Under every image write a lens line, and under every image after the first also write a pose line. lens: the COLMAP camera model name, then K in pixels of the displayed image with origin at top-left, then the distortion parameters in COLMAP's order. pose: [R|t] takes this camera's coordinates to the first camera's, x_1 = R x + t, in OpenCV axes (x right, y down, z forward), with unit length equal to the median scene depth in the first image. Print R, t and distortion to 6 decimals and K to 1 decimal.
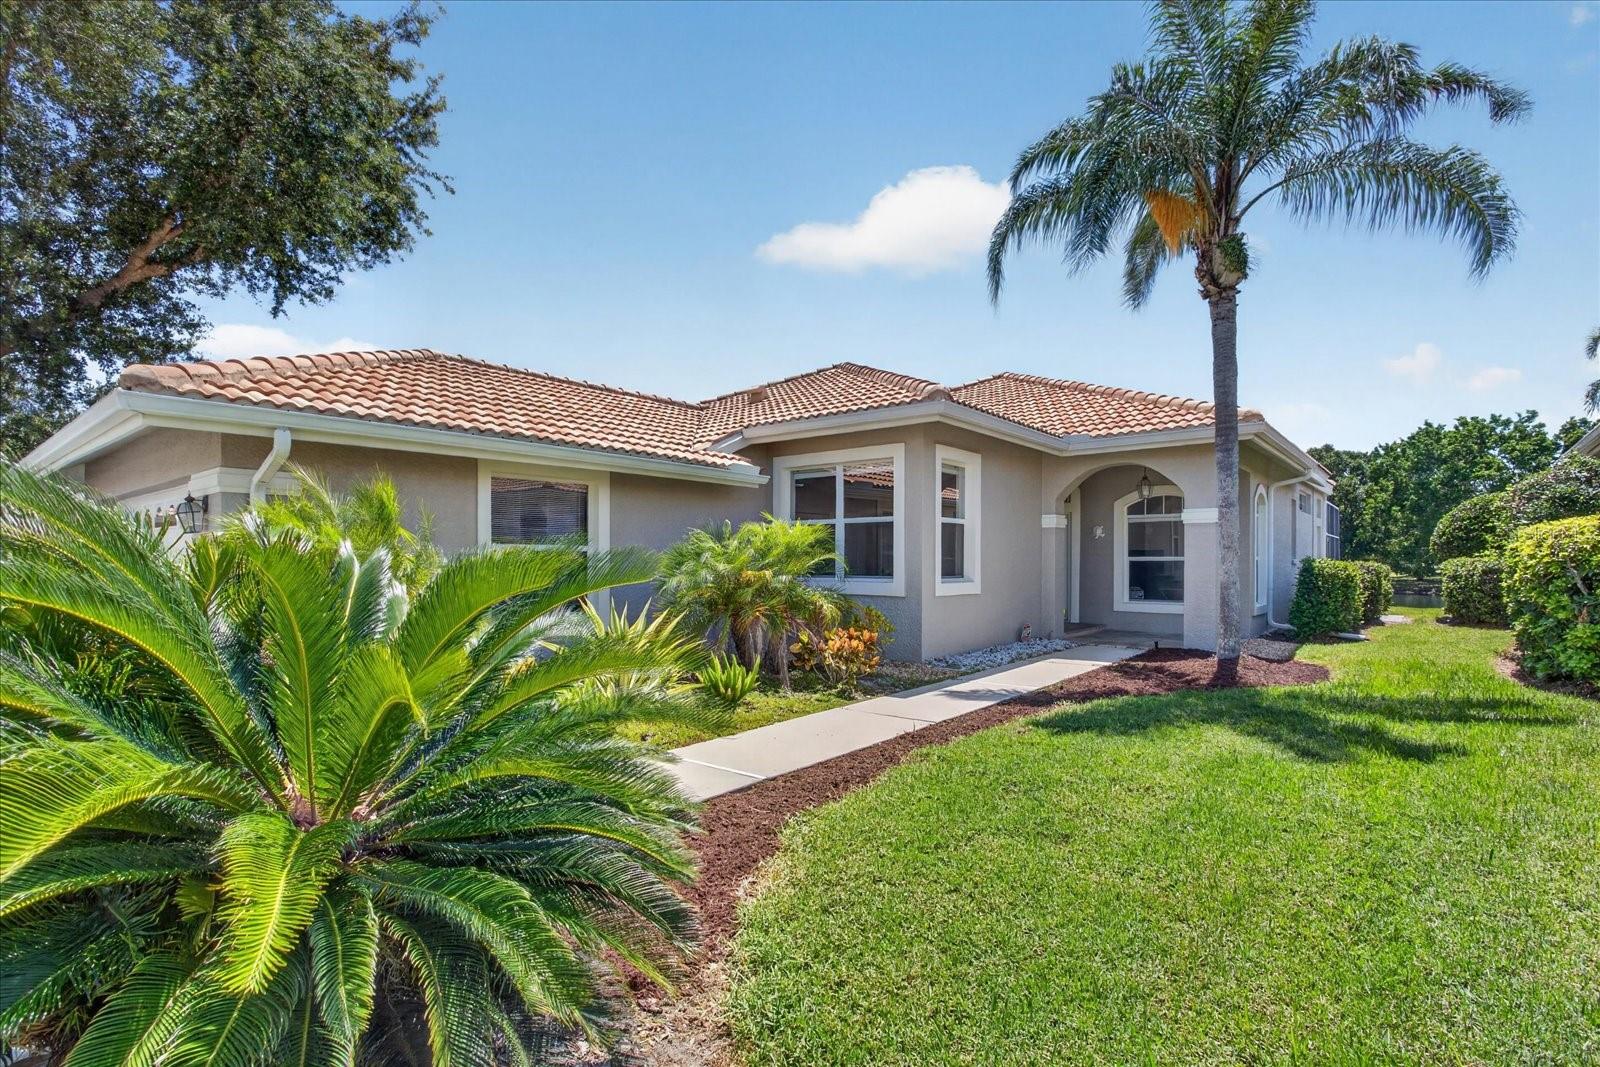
lens RADIAL K [[783.9, 0, 793.7], [0, 783.9, 567.1], [0, 0, 1]] dist [-0.022229, 0.010292]
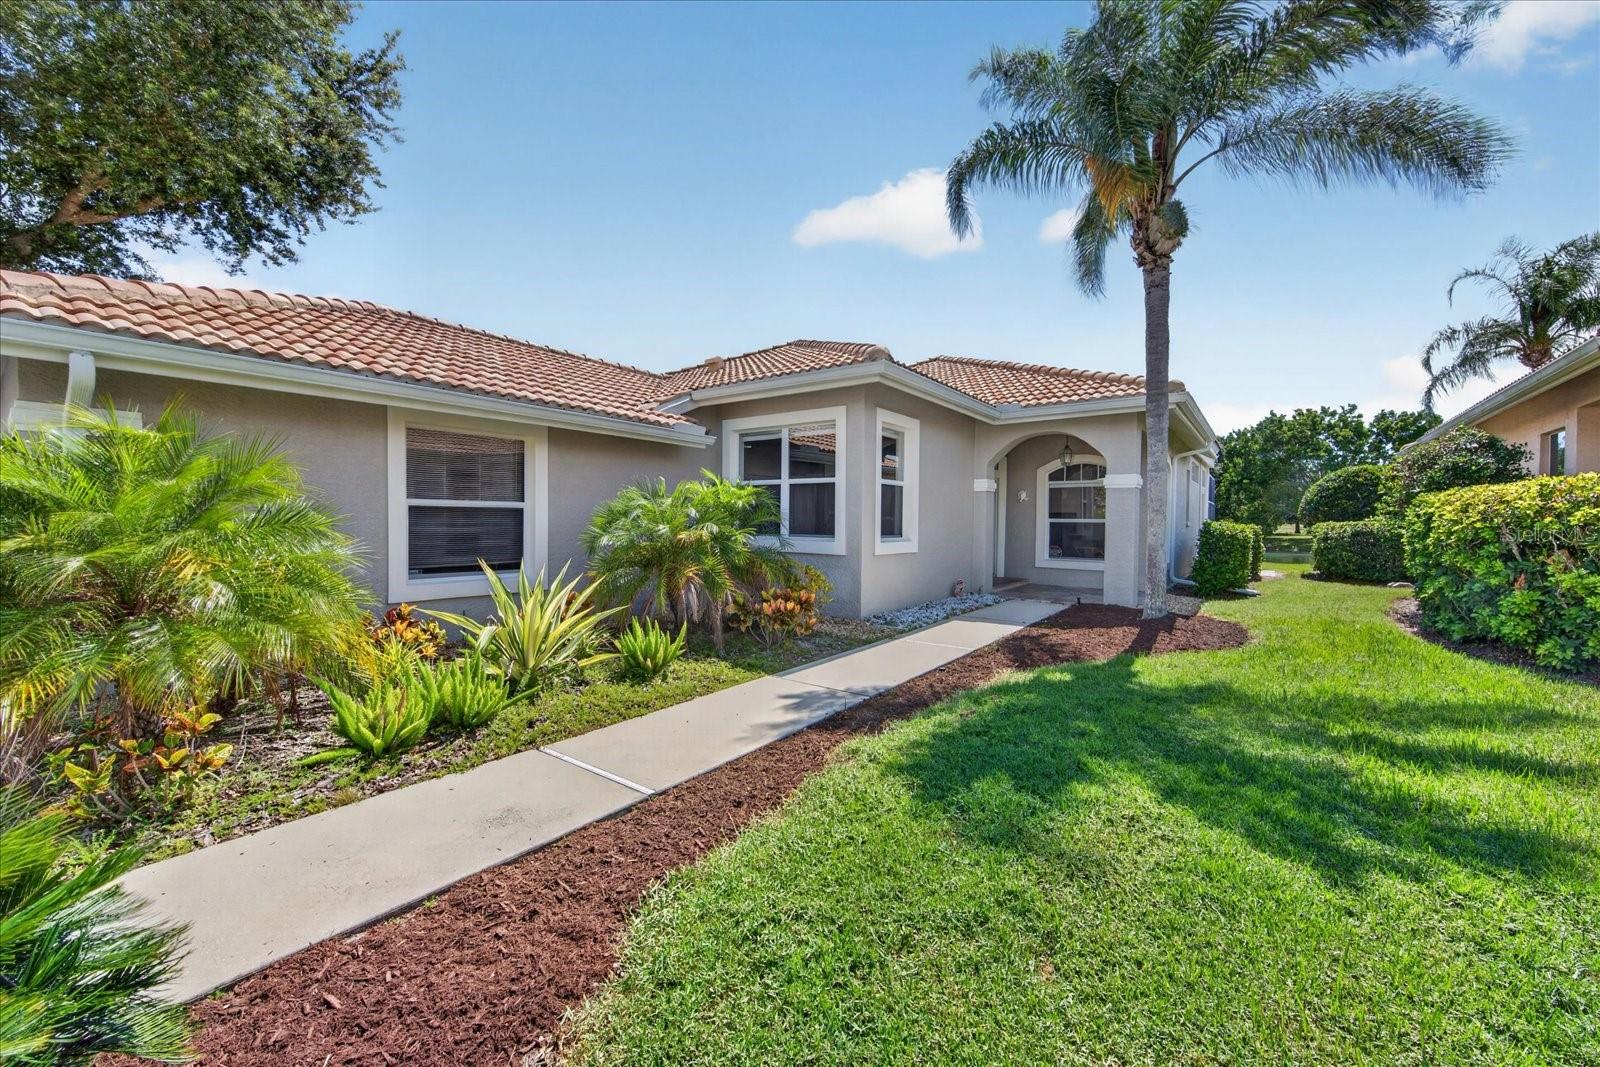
lens RADIAL K [[629.6, 0, 806.4], [0, 629.6, 540.1], [0, 0, 1]] dist [0.000544, 0.000123]
pose [[0.998046, 0.006812, 0.062107, 0.039785], [-0.008364, 0.999658, 0.024762, -0.002596], [-0.061917, -0.025233, 0.997762, 0.179660]]
